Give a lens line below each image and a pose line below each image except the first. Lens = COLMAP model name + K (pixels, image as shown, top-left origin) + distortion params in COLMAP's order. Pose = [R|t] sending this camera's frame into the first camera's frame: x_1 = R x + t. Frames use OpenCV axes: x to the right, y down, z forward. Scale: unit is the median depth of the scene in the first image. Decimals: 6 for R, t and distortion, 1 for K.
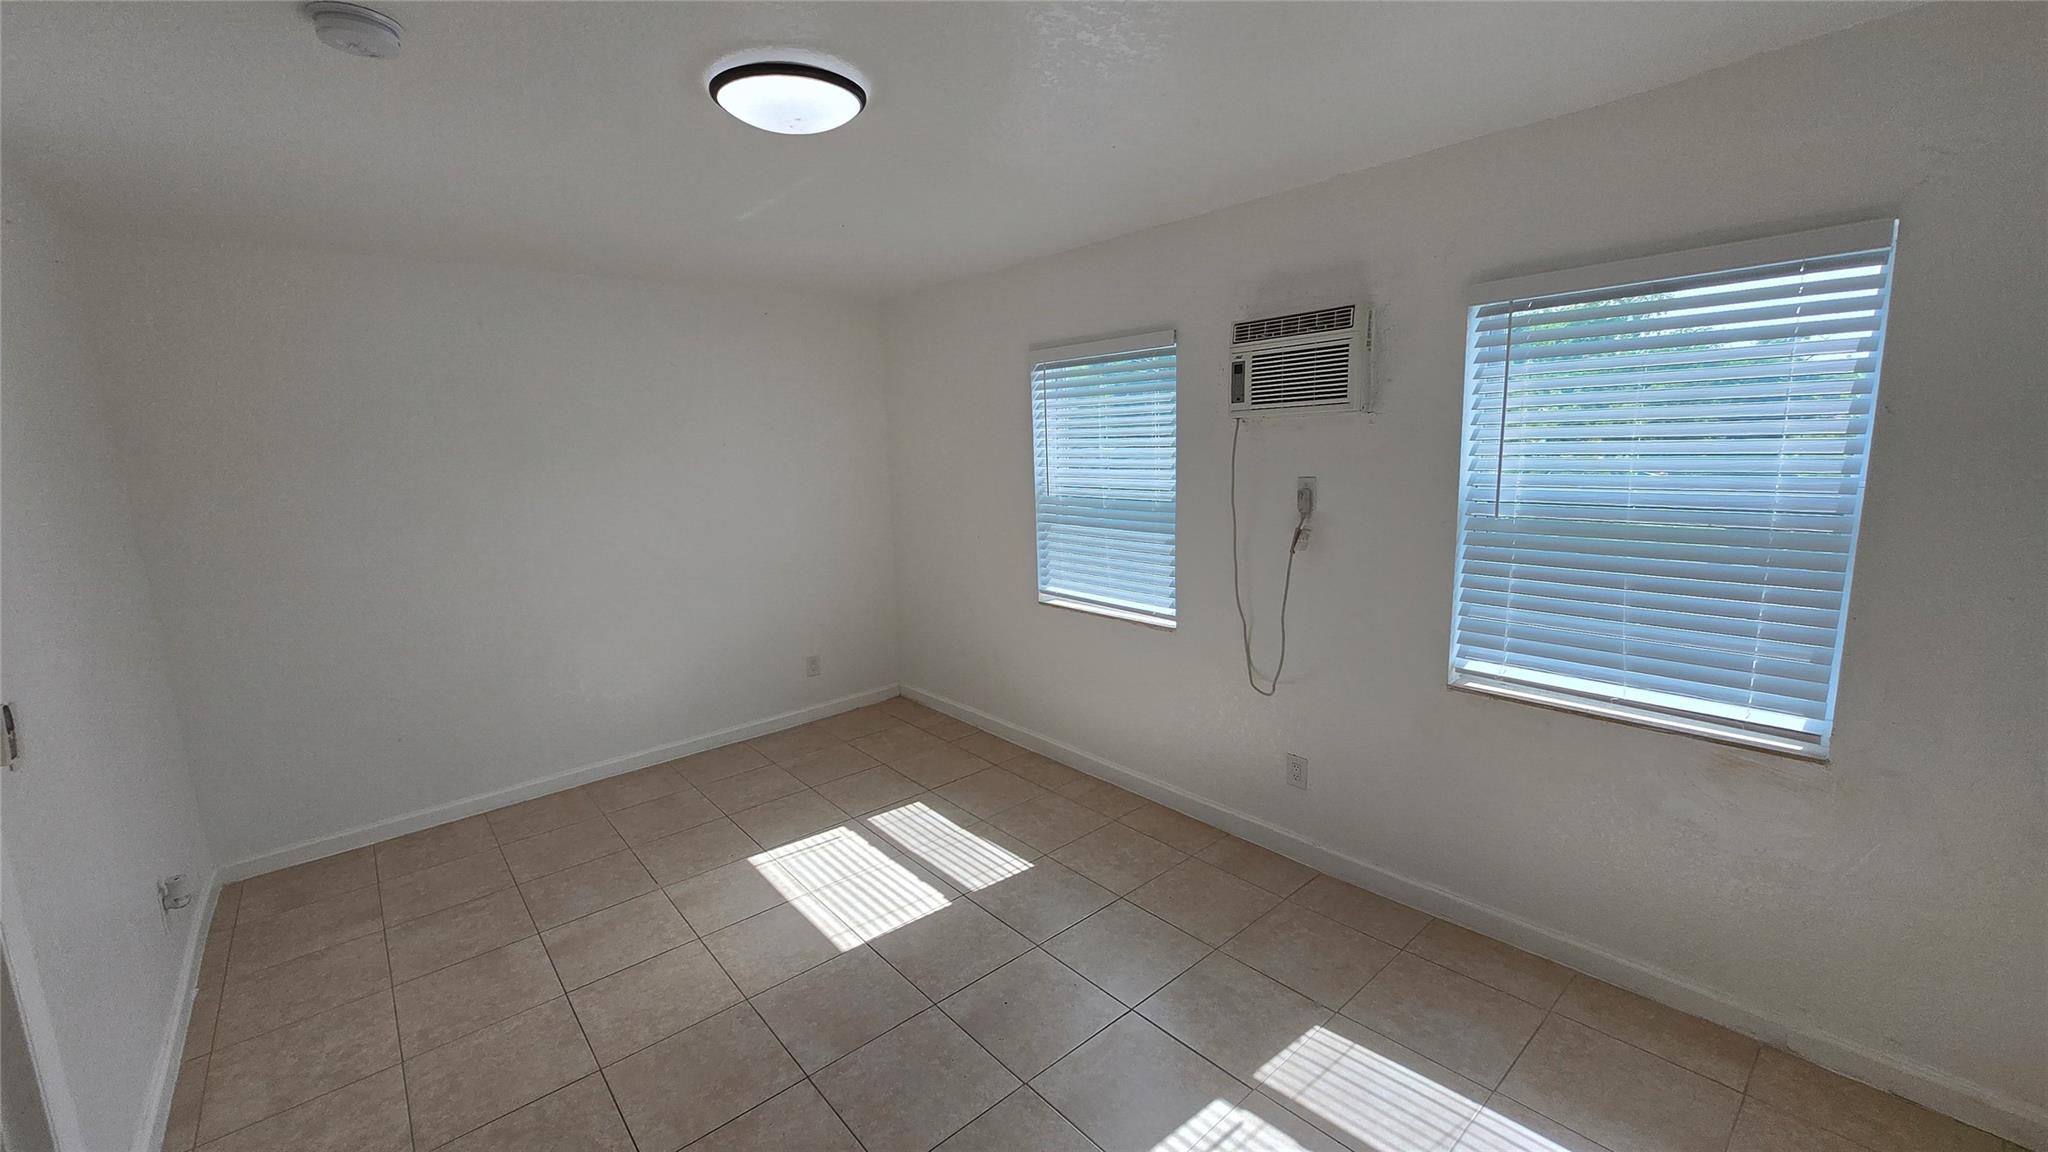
lens RADIAL K [[807.1, 0, 1011.7], [0, 807.1, 577.2], [0, 0, 1]] dist [-0.000966, -0.000216]
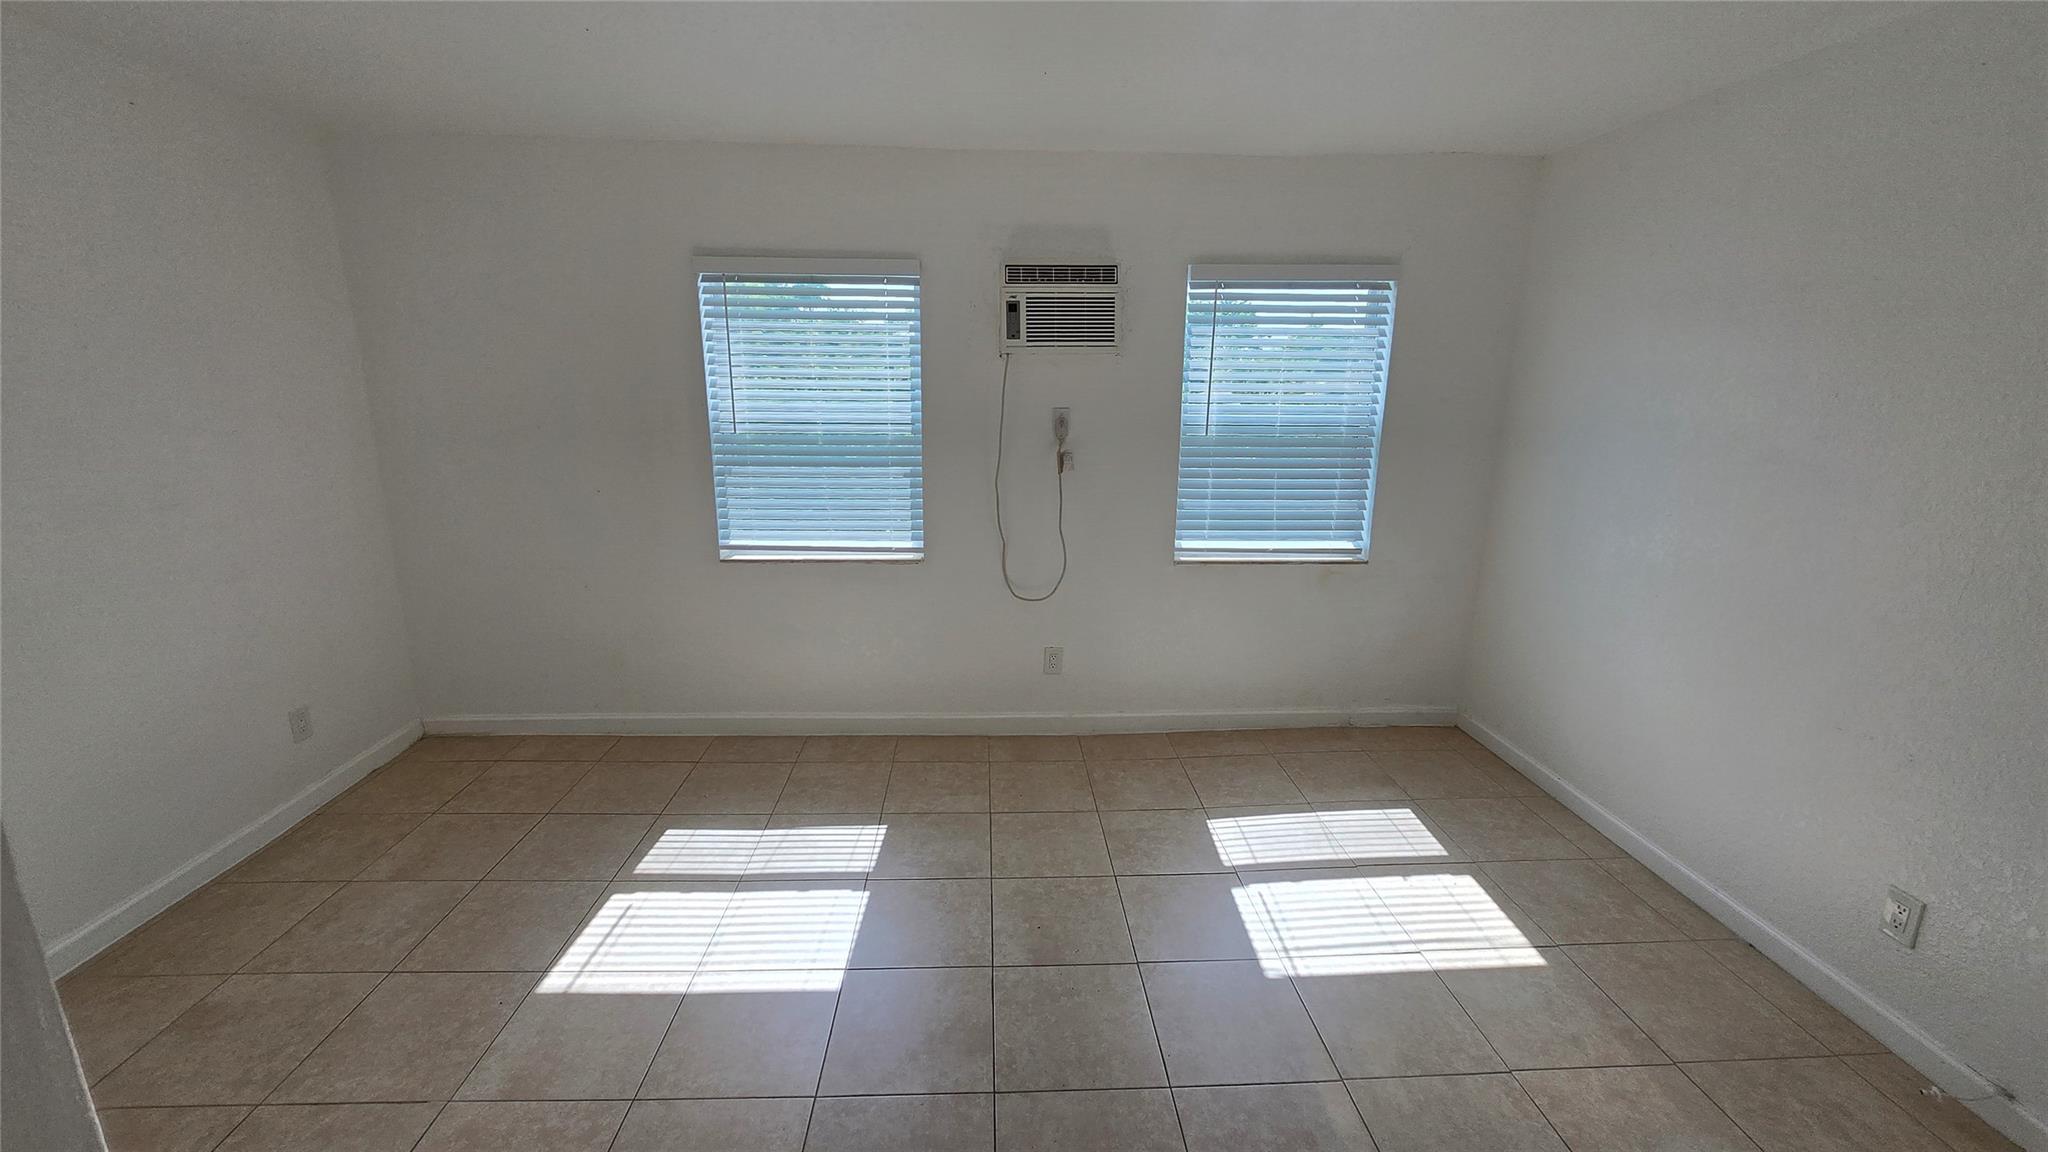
lens RADIAL K [[807.1, 0, 1015.4], [0, 807.1, 574.5], [0, 0, 1]] dist [-0.000966, -0.000216]
pose [[0.617522, -0.150094, 0.772100, -0.620353], [0.106378, 0.988542, 0.107089, -0.017628], [-0.779327, 0.016005, 0.626413, 0.321152]]
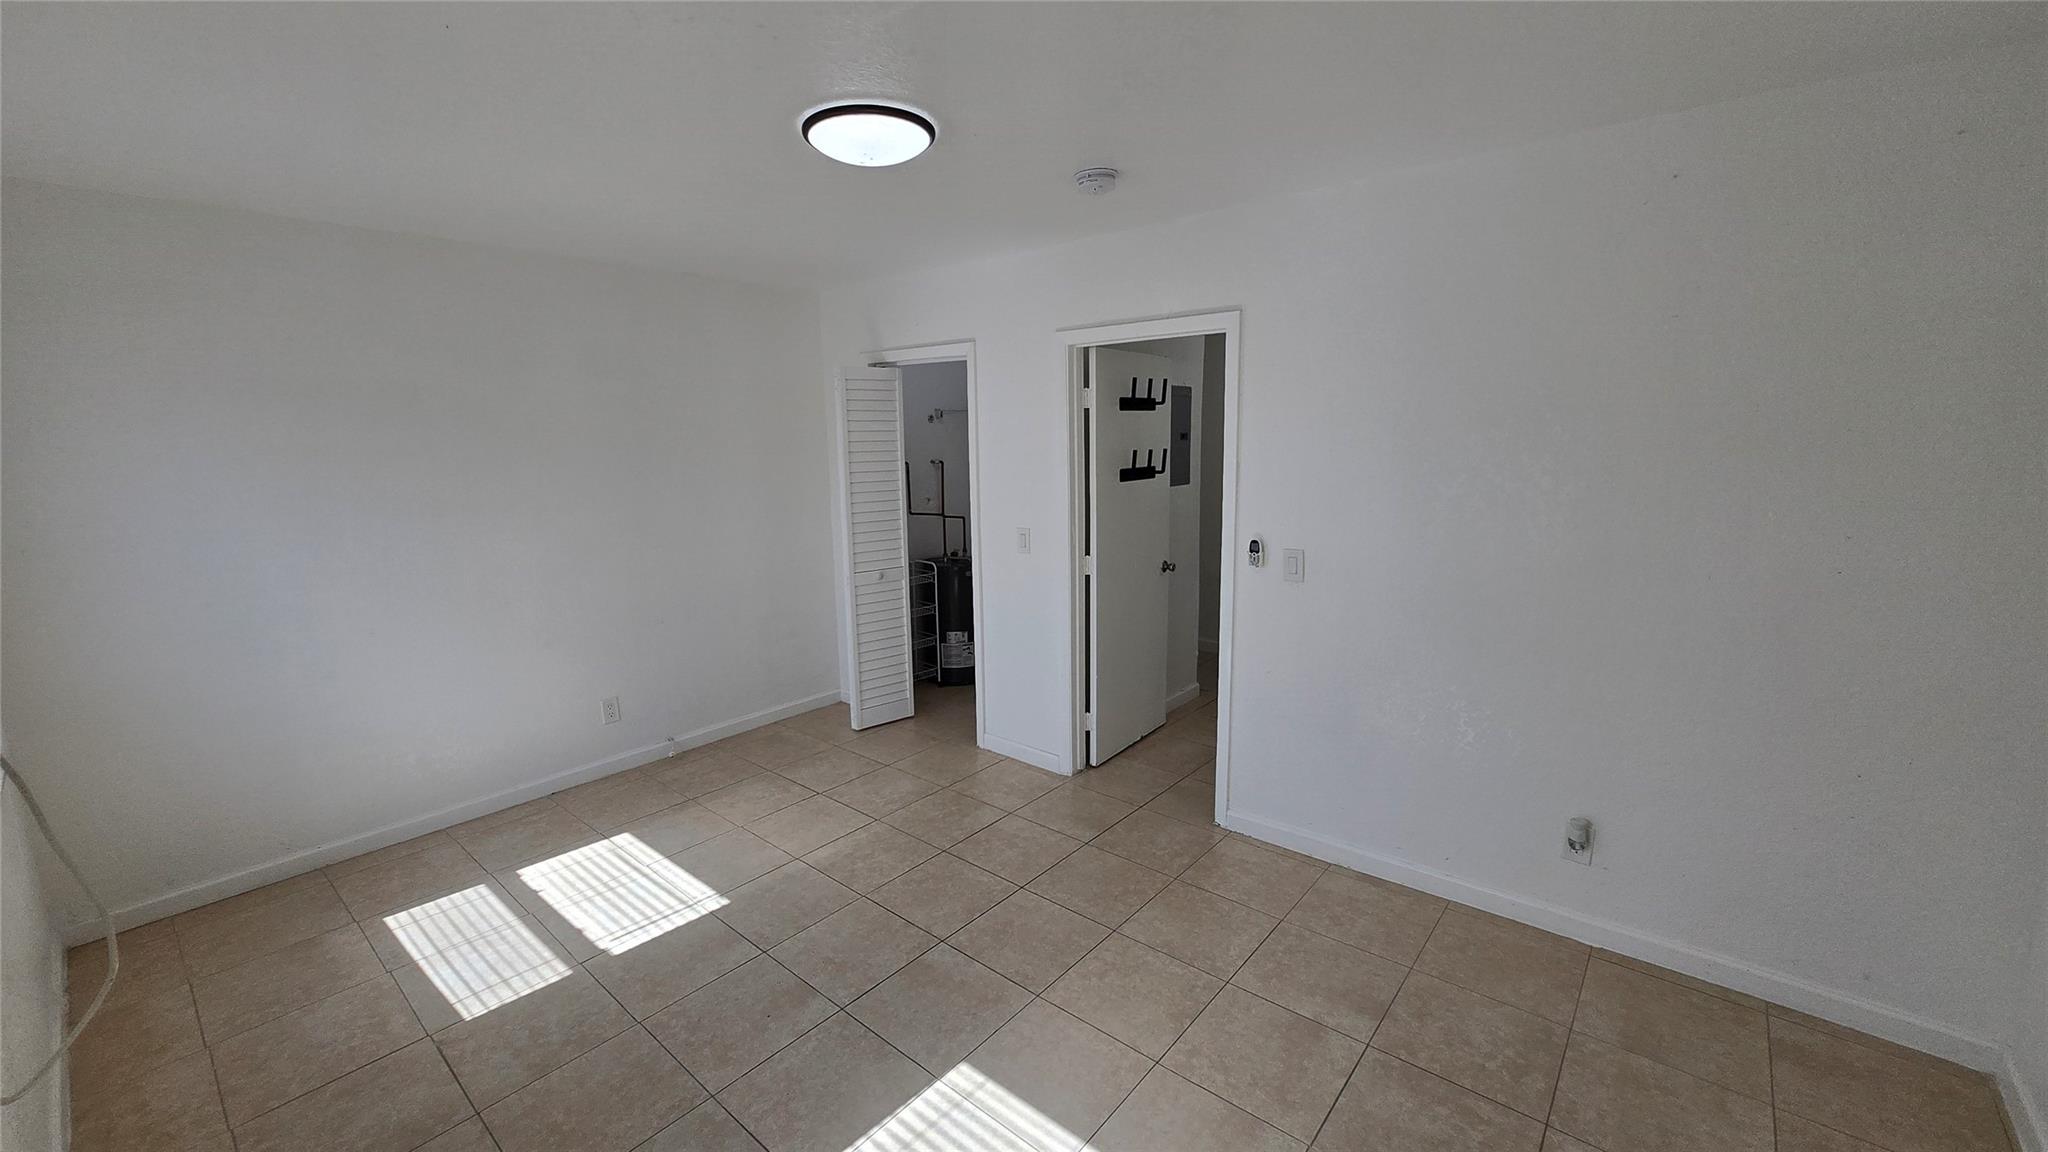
lens RADIAL K [[807.1, 0, 1011.7], [0, 807.1, 575.3], [0, 0, 1]] dist [-0.000966, -0.000216]
pose [[-0.986546, 0.078968, -0.143147, -0.168257], [0.025040, 0.938260, 0.345023, -0.257224], [0.161555, 0.336796, -0.927614, 1.492244]]
